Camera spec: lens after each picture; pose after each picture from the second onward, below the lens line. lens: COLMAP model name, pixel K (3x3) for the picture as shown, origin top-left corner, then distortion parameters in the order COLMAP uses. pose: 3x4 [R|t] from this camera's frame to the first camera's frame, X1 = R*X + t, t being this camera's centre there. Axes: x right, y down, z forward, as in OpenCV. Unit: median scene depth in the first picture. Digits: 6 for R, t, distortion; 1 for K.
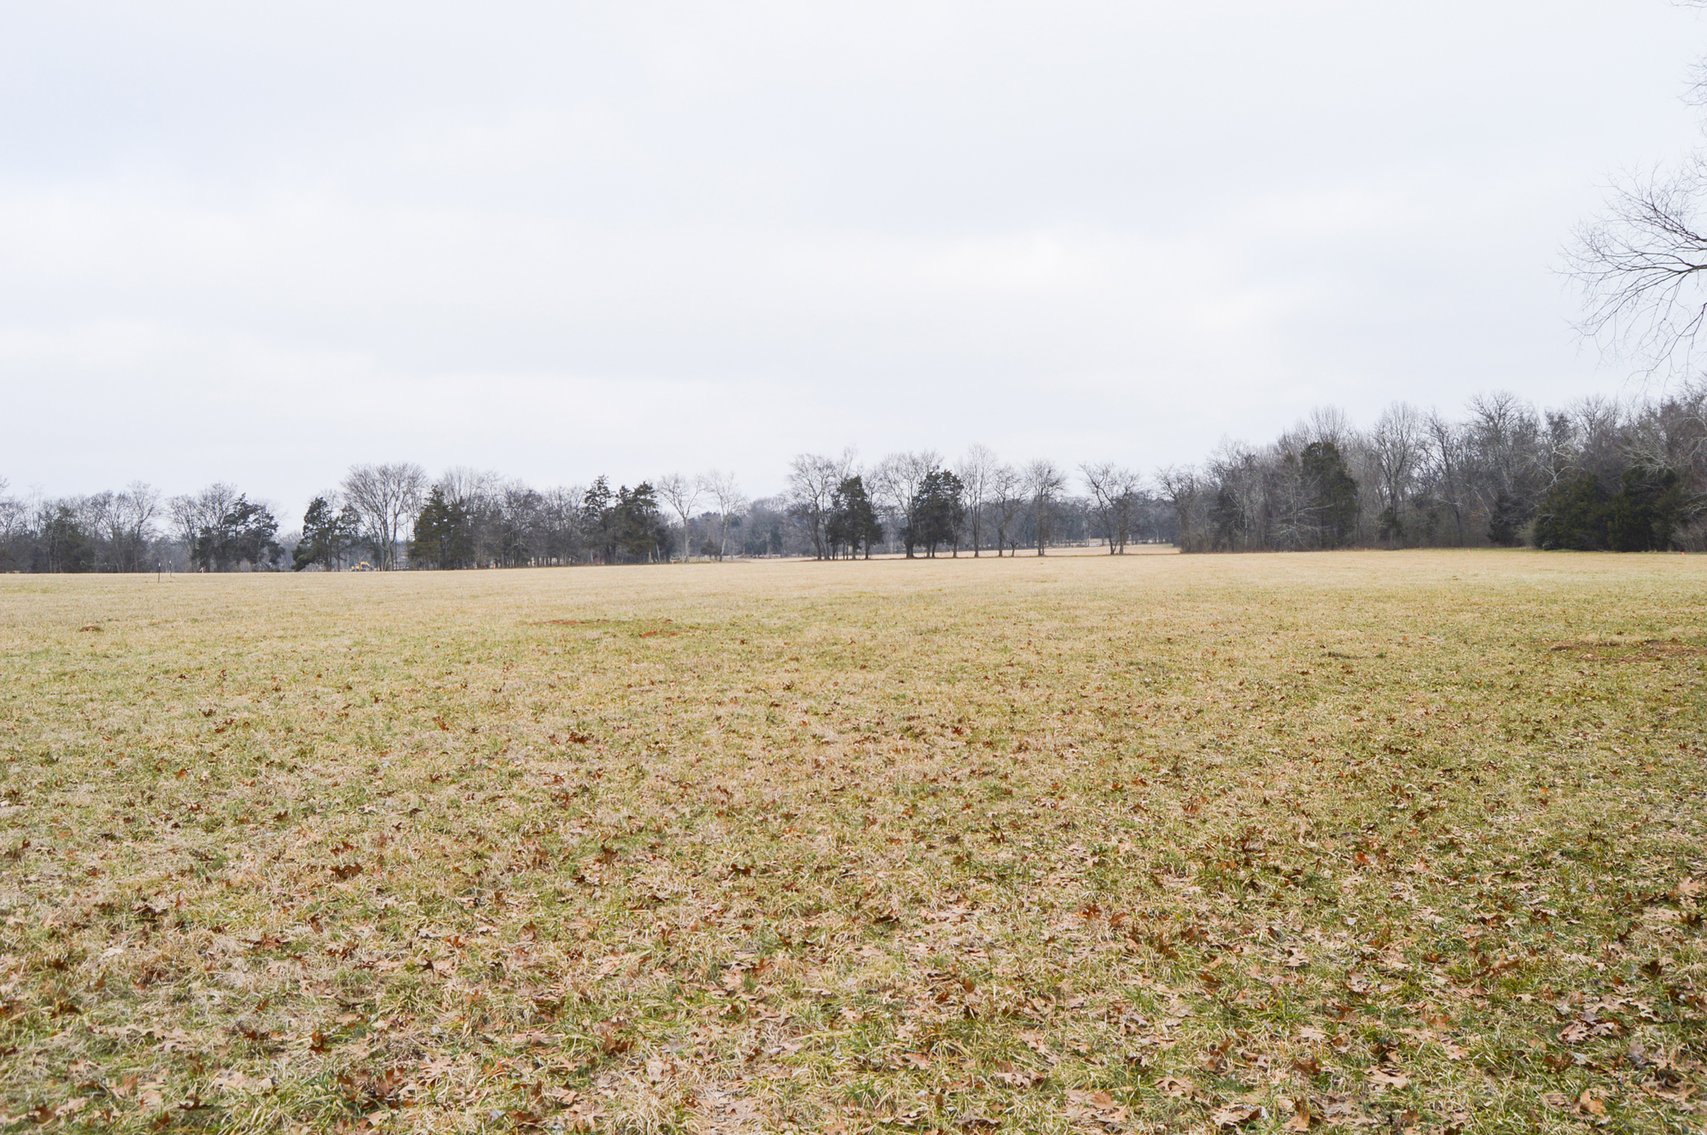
lens RADIAL K [[1348.2, 0, 861.7], [0, 1348.2, 566.1], [0, 0, 1]] dist [-0.098702, 0.041369]
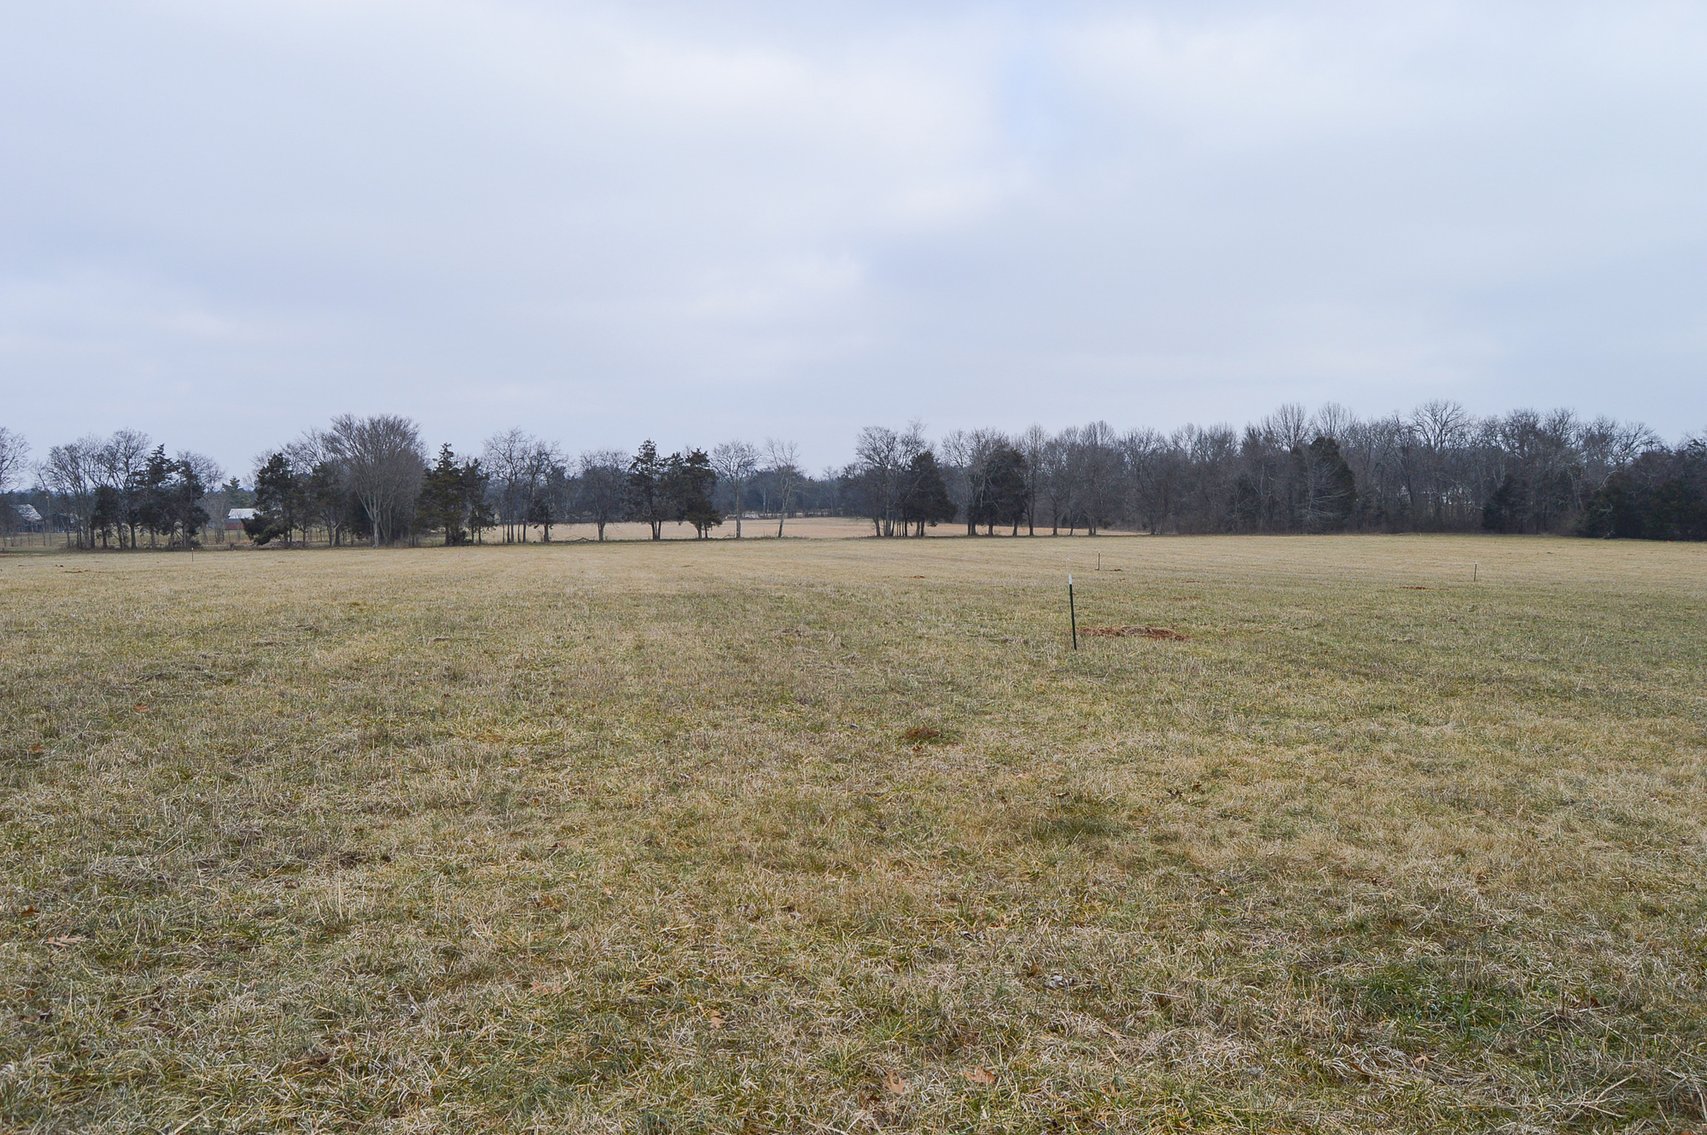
lens RADIAL K [[1348.2, 0, 861.7], [0, 1348.2, 566.1], [0, 0, 1]] dist [-0.098702, 0.041369]
pose [[0.917851, 0.001022, 0.396923, -0.973259], [-0.010652, 0.999700, 0.022057, -0.012164], [-0.396781, -0.024473, 0.917587, 0.285983]]
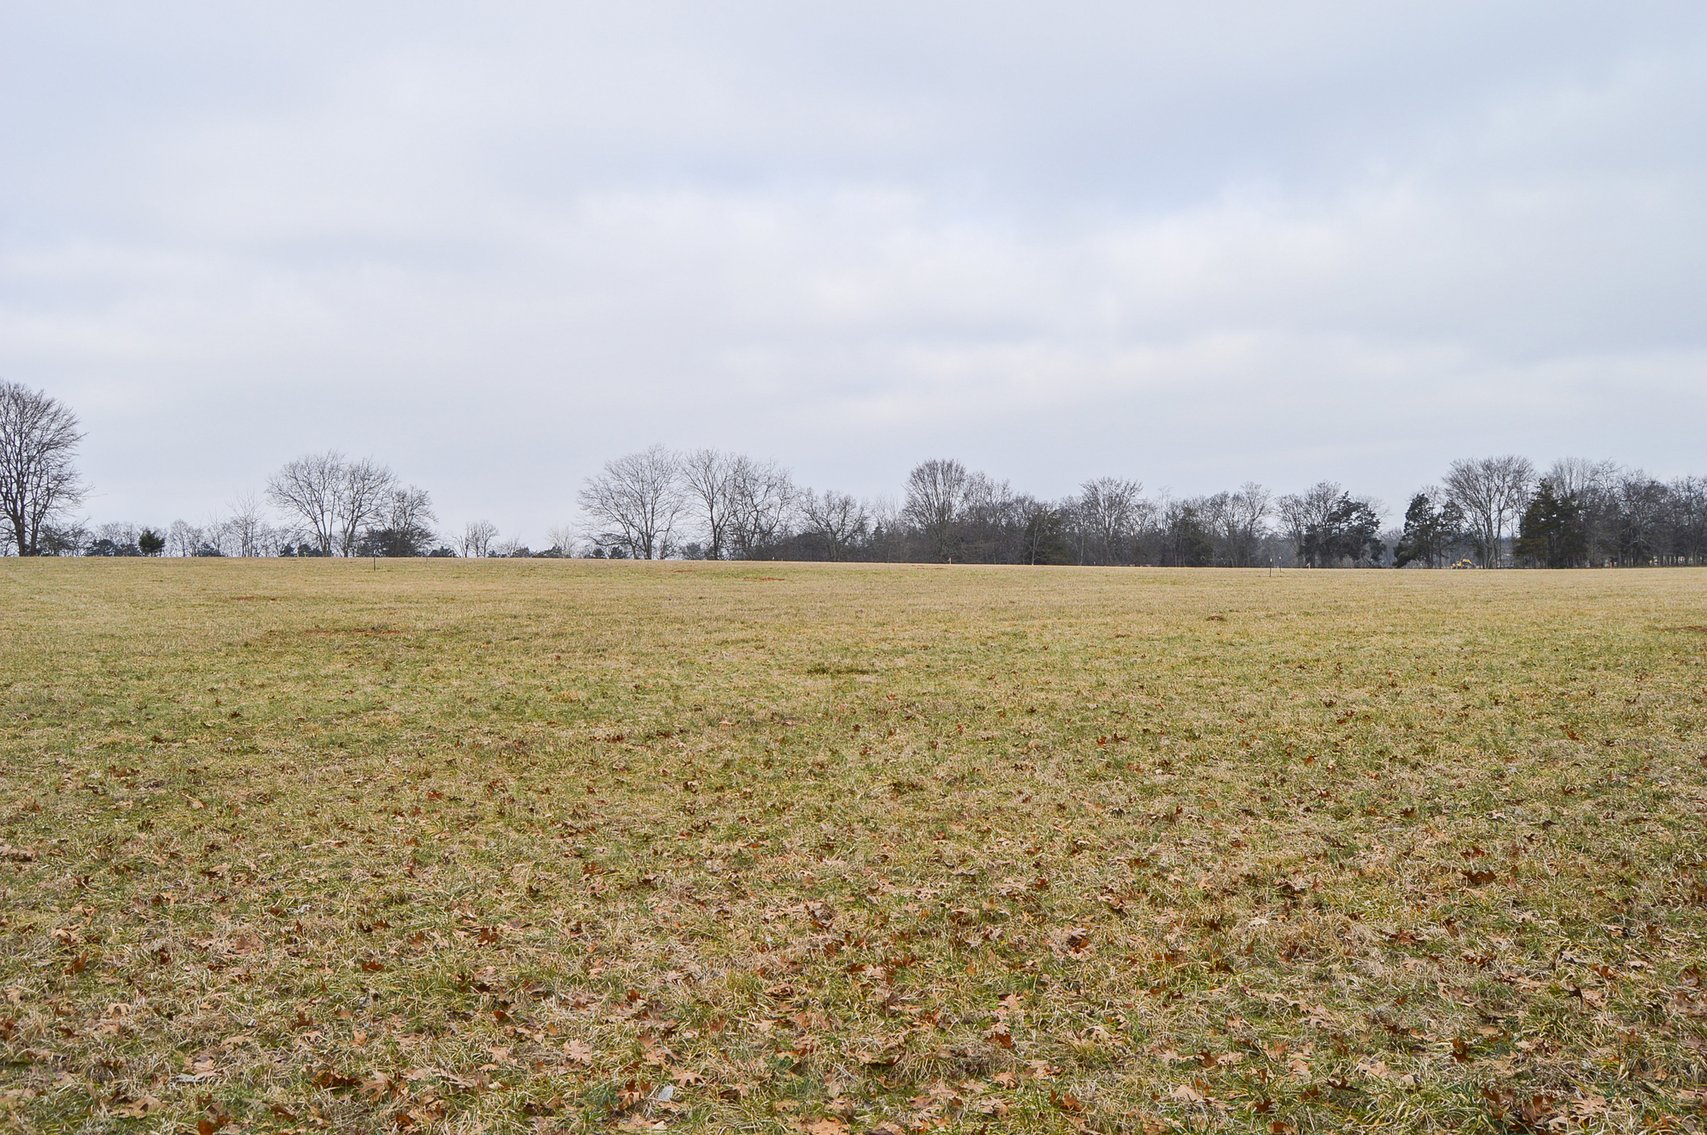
lens RADIAL K [[1342.4, 0, 860.3], [0, 1342.4, 567.1], [0, 0, 1]] dist [-0.100812, 0.043800]
pose [[0.712463, 0.011783, -0.701610, -0.031344], [-0.009499, 0.999929, 0.007147, -0.000035], [0.701645, 0.001572, 0.712525, -0.003935]]
